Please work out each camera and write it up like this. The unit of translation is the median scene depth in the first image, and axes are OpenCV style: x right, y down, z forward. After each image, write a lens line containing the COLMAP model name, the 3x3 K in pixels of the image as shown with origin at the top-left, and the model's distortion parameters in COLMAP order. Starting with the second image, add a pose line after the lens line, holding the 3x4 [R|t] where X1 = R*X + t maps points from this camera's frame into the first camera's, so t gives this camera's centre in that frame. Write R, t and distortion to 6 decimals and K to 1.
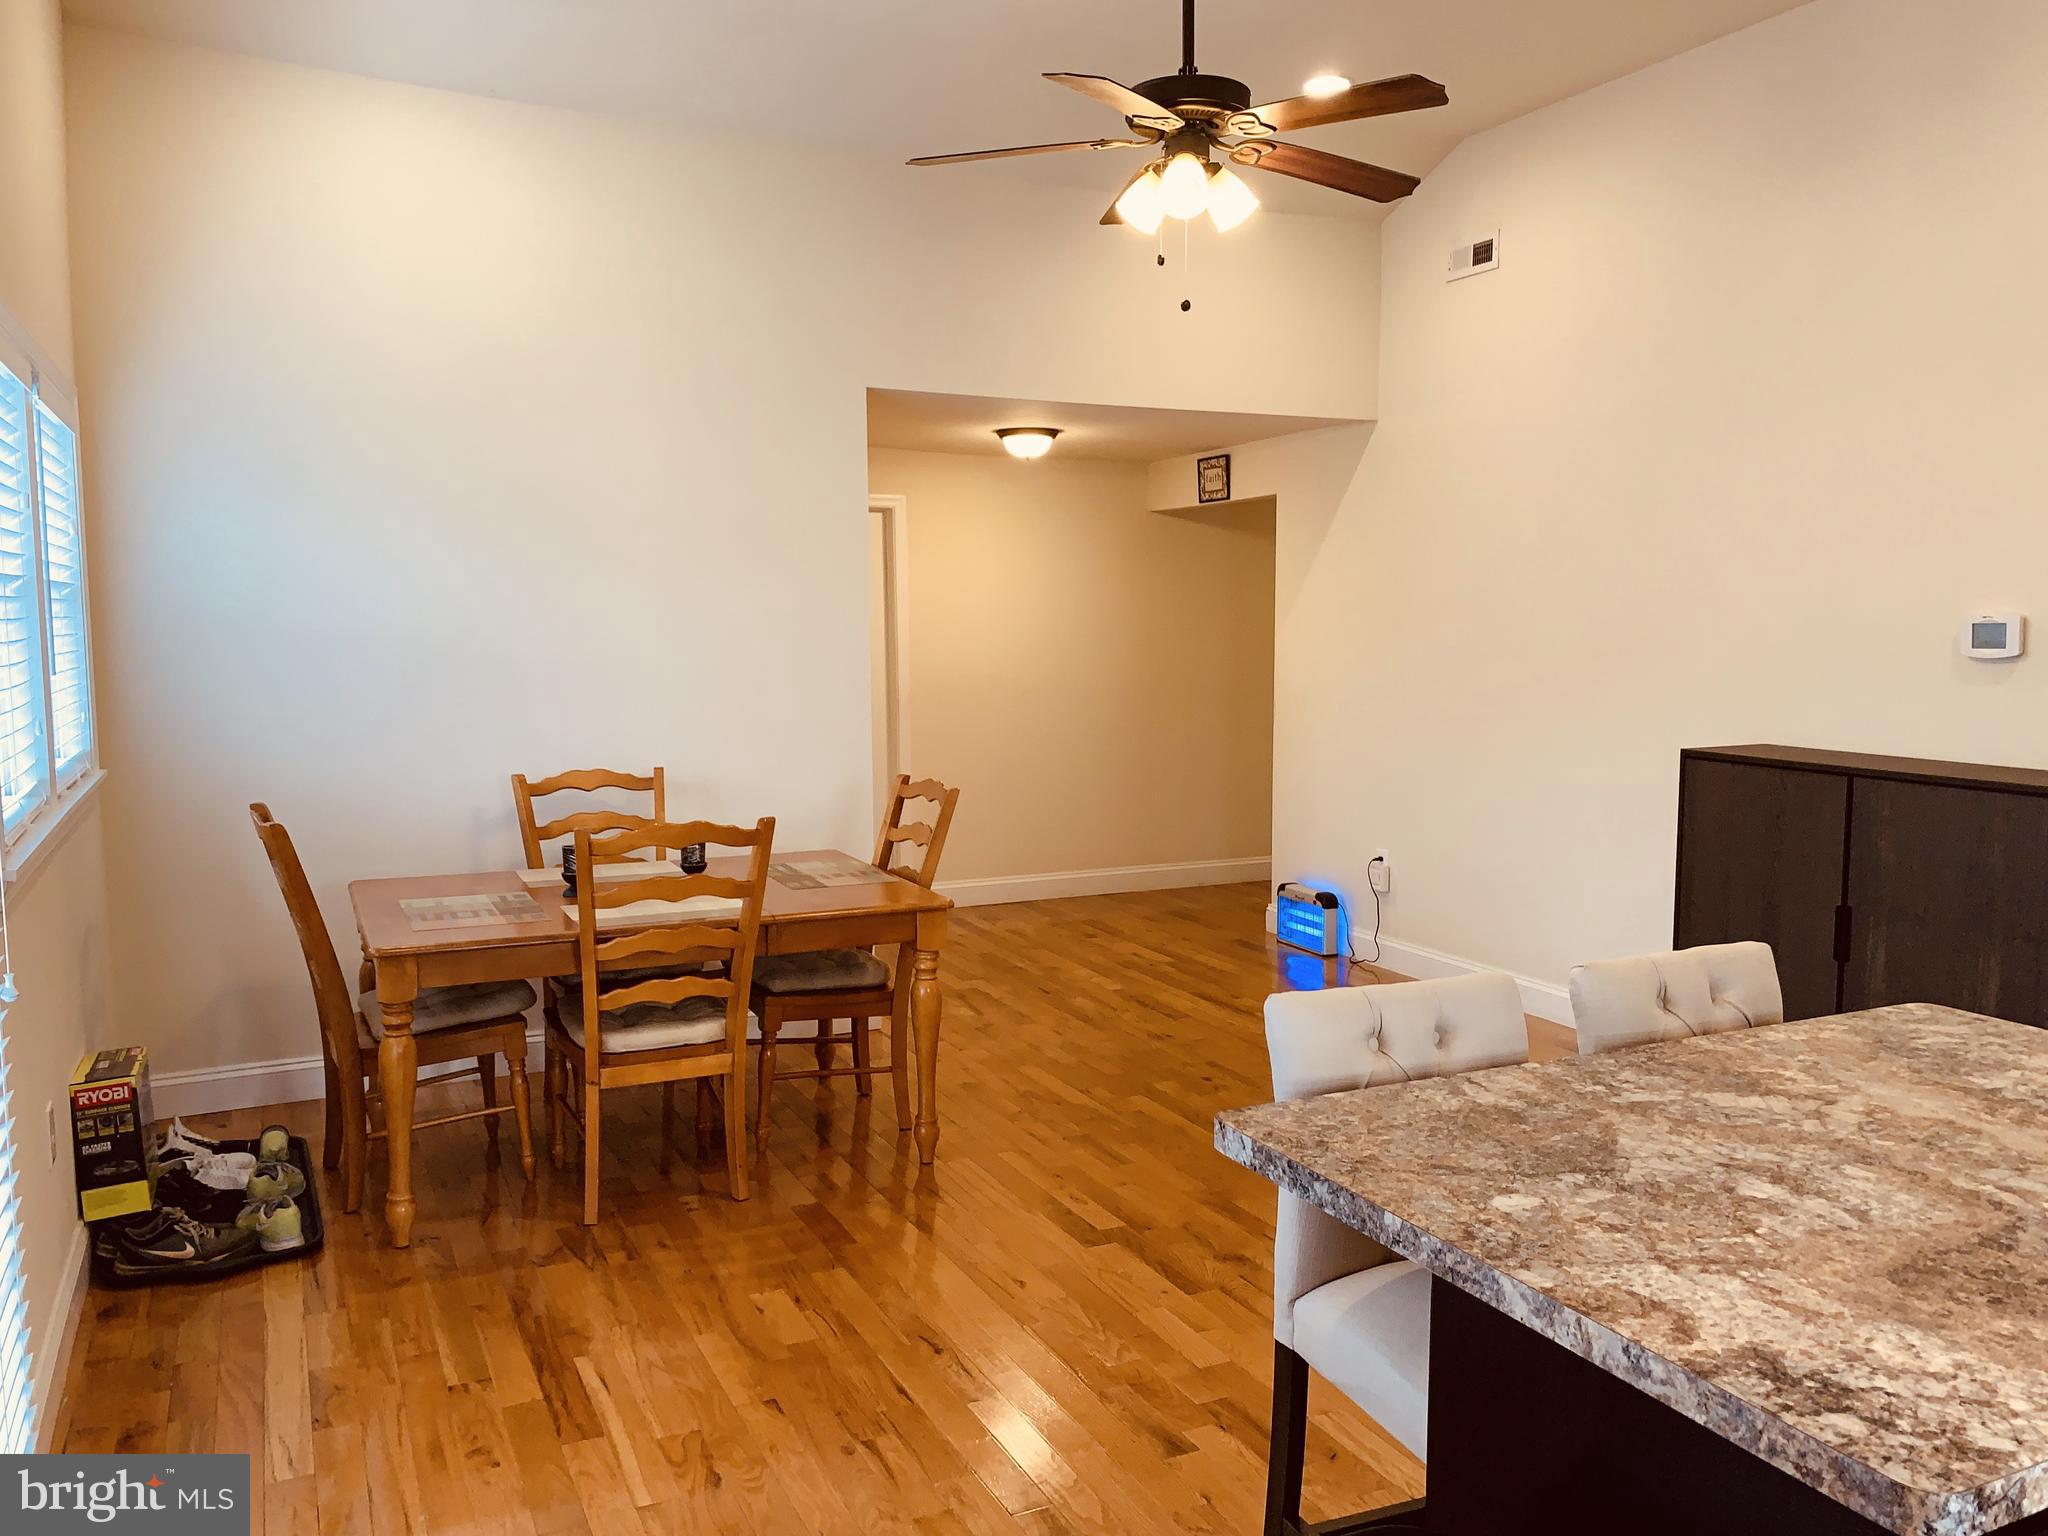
lens RADIAL K [[1576.4, 0, 1030.1], [0, 1576.4, 691.2], [0, 0, 1]] dist [-0.002627, 0.011018]
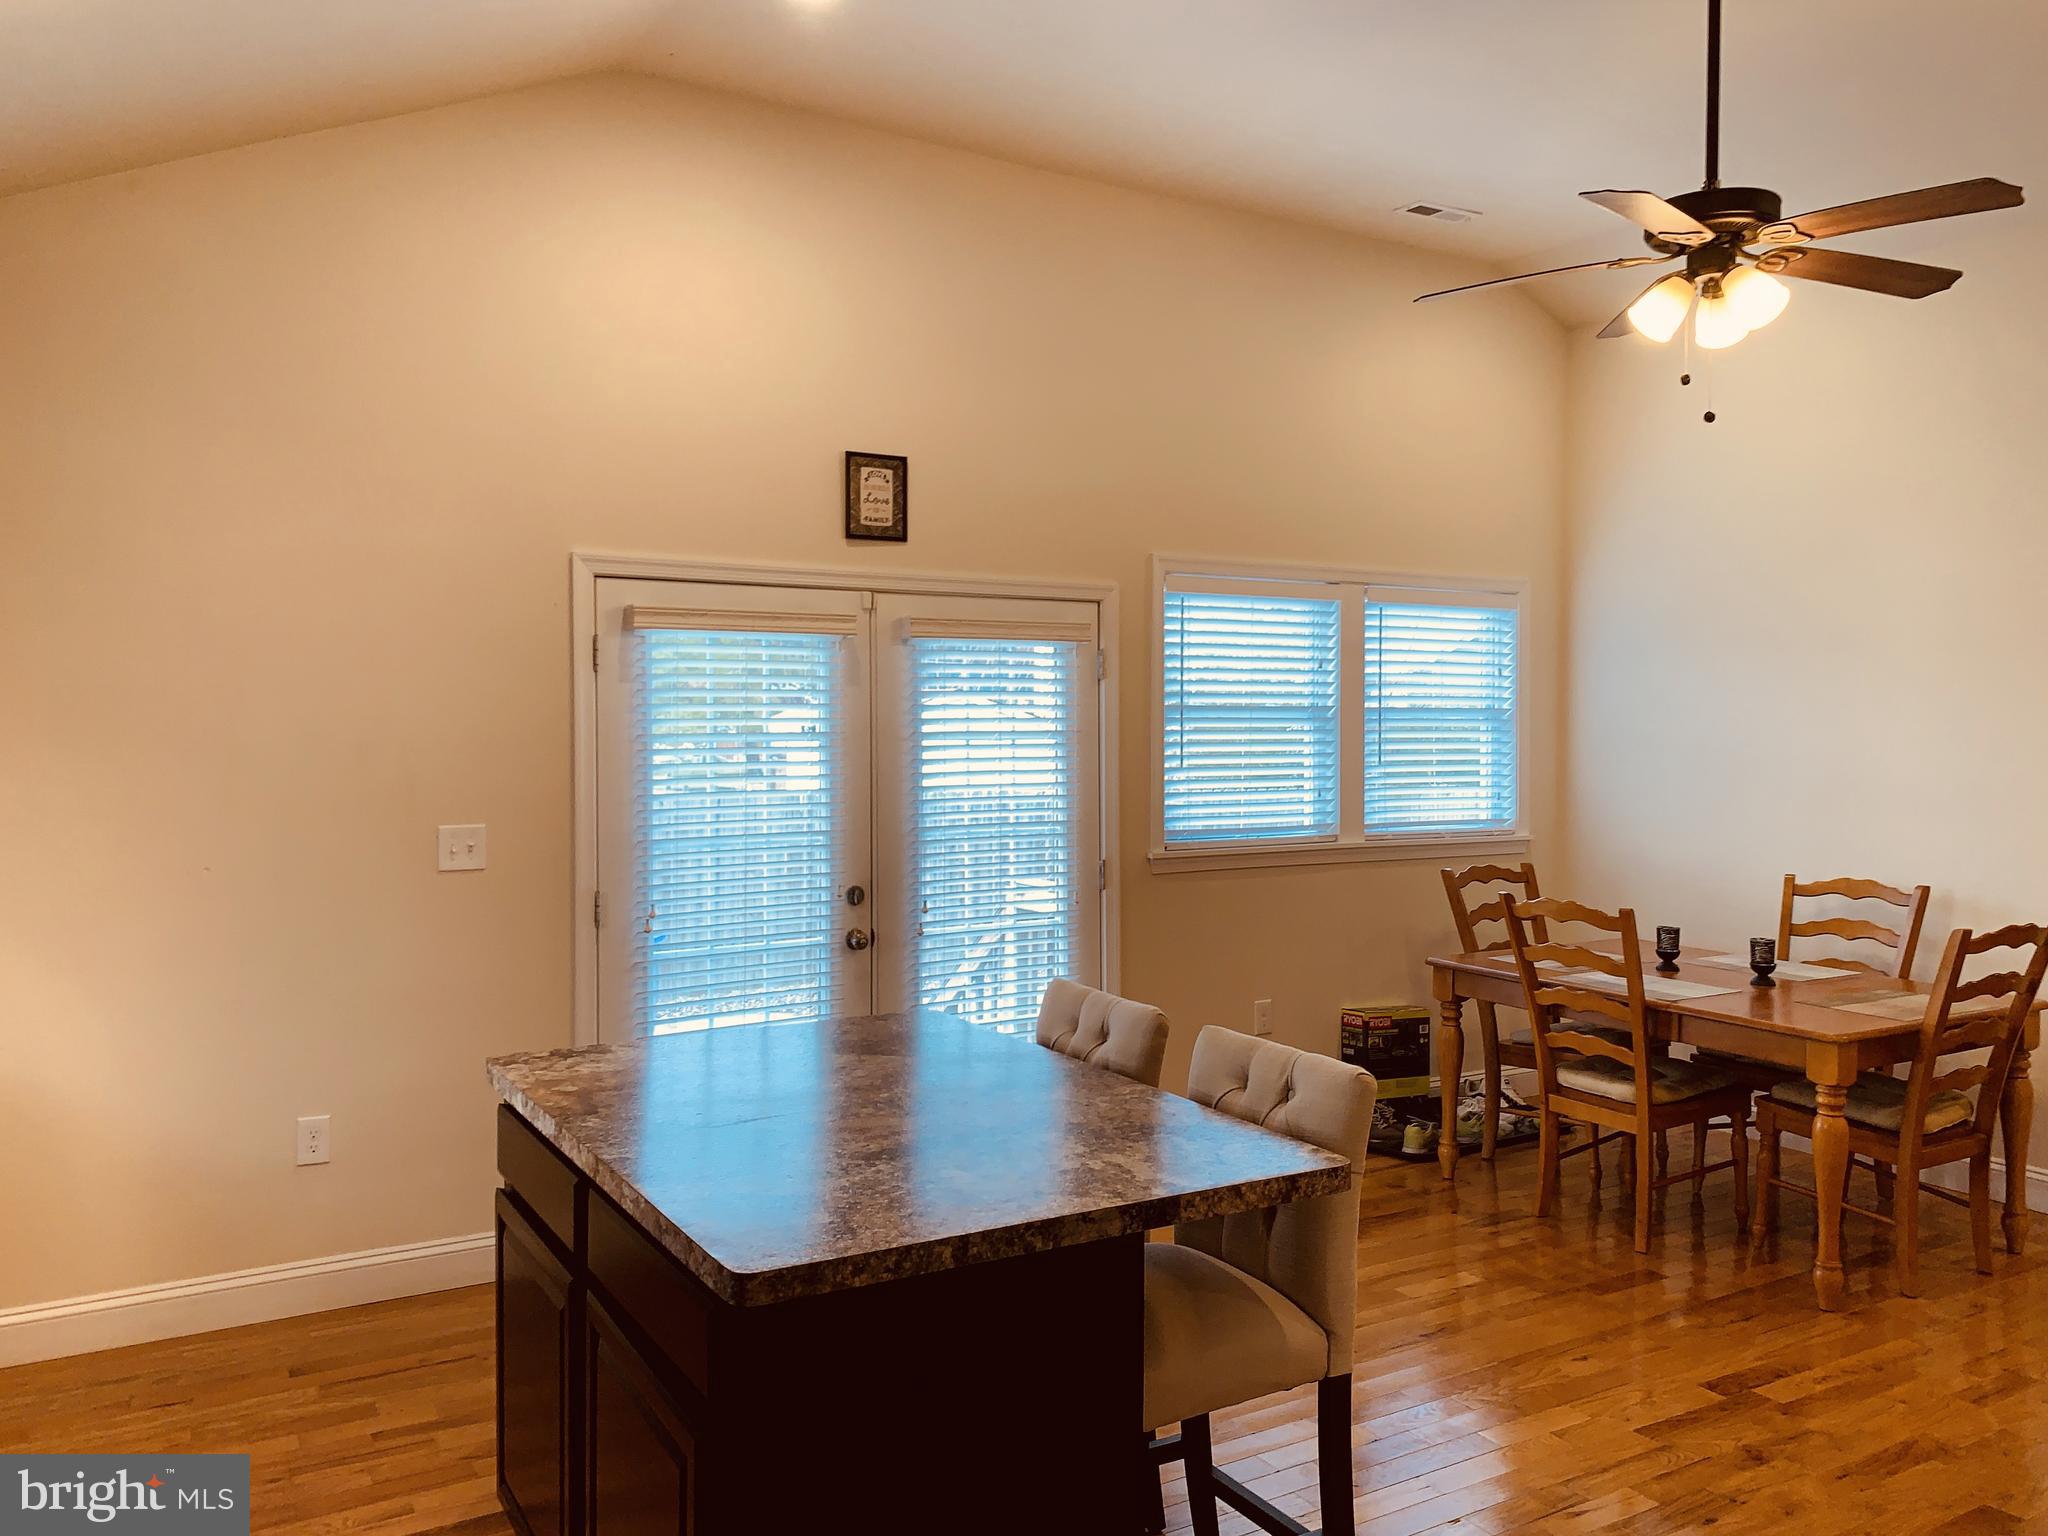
lens RADIAL K [[1572.4, 0, 1013.0], [0, 1572.4, 747.7], [0, 0, 1]] dist [0.038862, -0.062764]
pose [[0.075317, 0.022833, -0.996898, 1.605614], [-0.053893, 0.998370, 0.018795, -0.060473], [0.995702, 0.052310, 0.076425, 0.794441]]
